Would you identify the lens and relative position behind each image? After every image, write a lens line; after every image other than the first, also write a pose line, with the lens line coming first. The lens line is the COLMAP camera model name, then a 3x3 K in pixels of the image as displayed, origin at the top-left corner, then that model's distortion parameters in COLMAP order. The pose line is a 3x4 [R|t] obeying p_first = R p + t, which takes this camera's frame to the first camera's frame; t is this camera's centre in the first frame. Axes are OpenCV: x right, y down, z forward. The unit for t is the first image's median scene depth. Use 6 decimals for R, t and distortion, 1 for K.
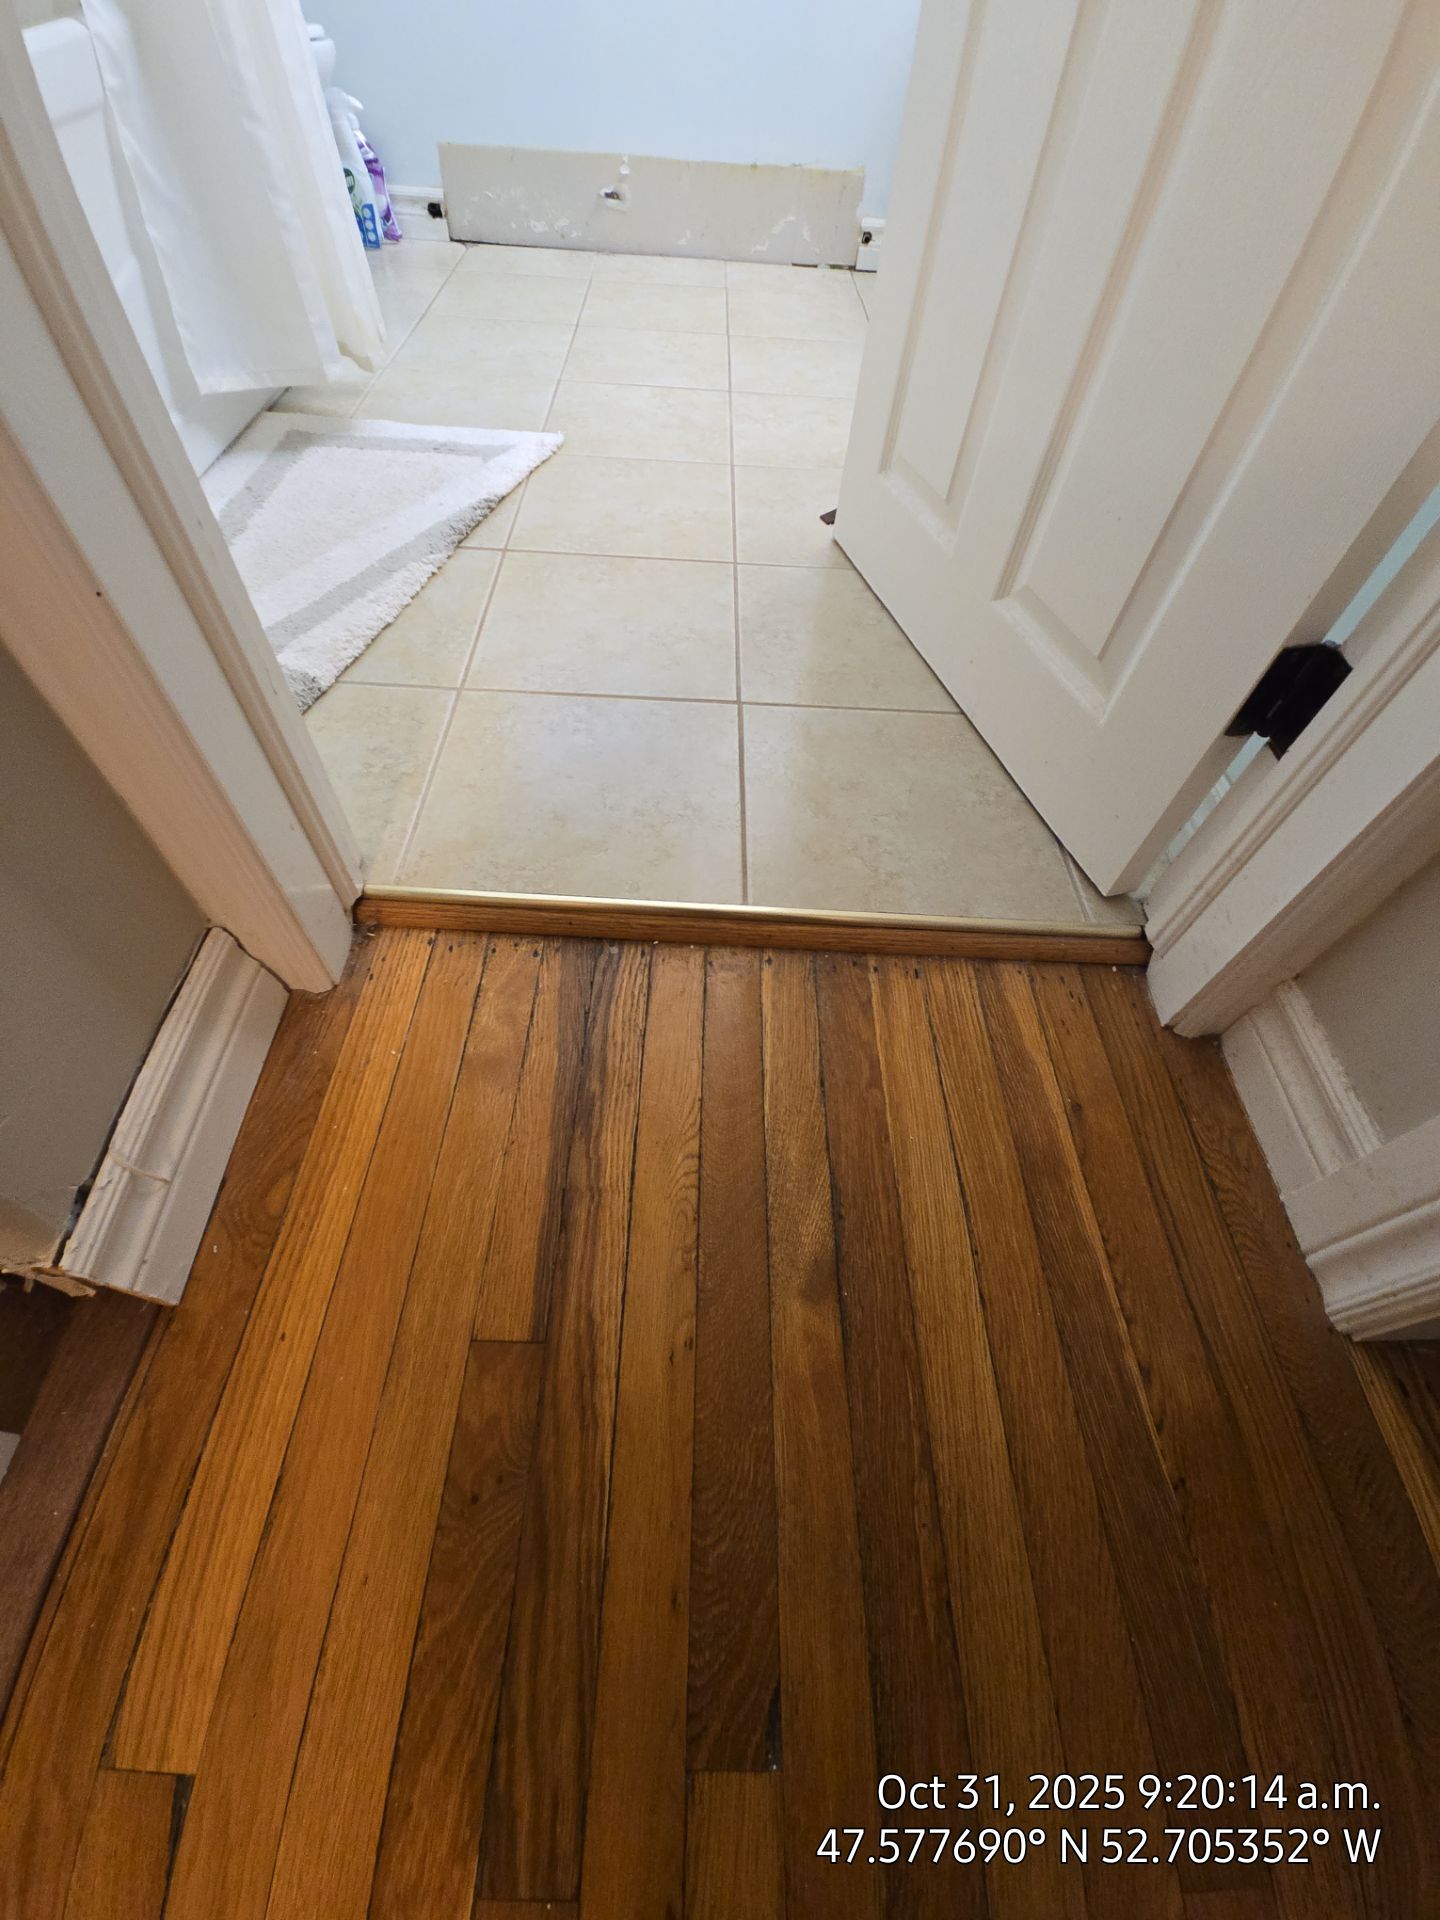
lens RADIAL K [[782.7, 0, 710.9], [0, 782.7, 959.5], [0, 0, 1]] dist [0.044774, -0.020860]
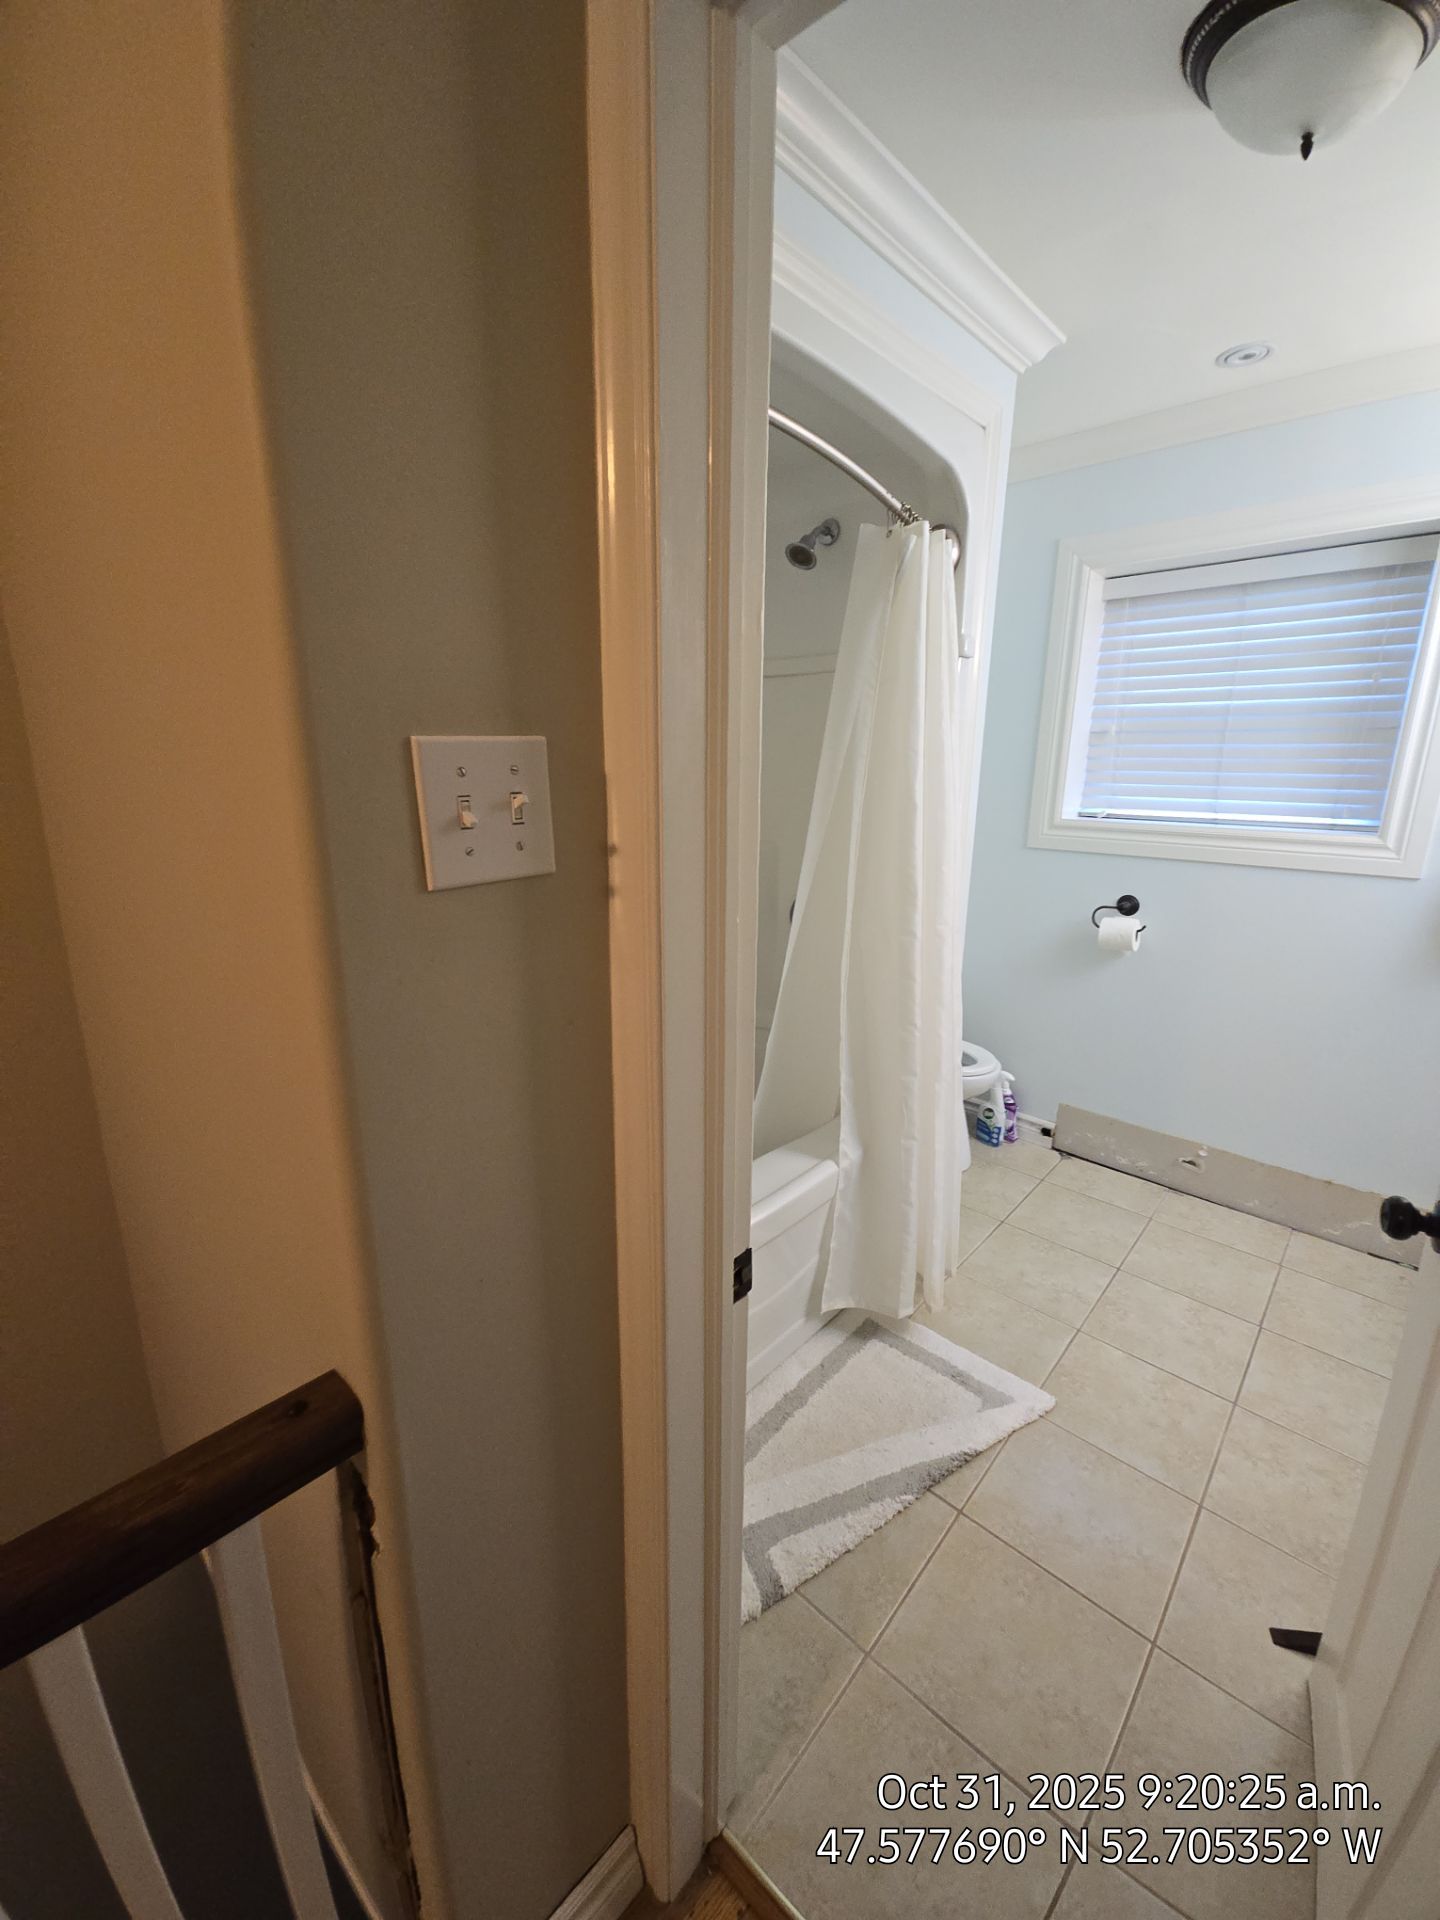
lens RADIAL K [[782.7, 0, 710.9], [0, 782.7, 959.5], [0, 0, 1]] dist [0.044774, -0.020860]
pose [[0.743659, 0.119058, -0.657873, 0.185759], [-0.515161, 0.729233, -0.450365, -0.355729], [0.426123, 0.673829, 0.603634, -0.568324]]
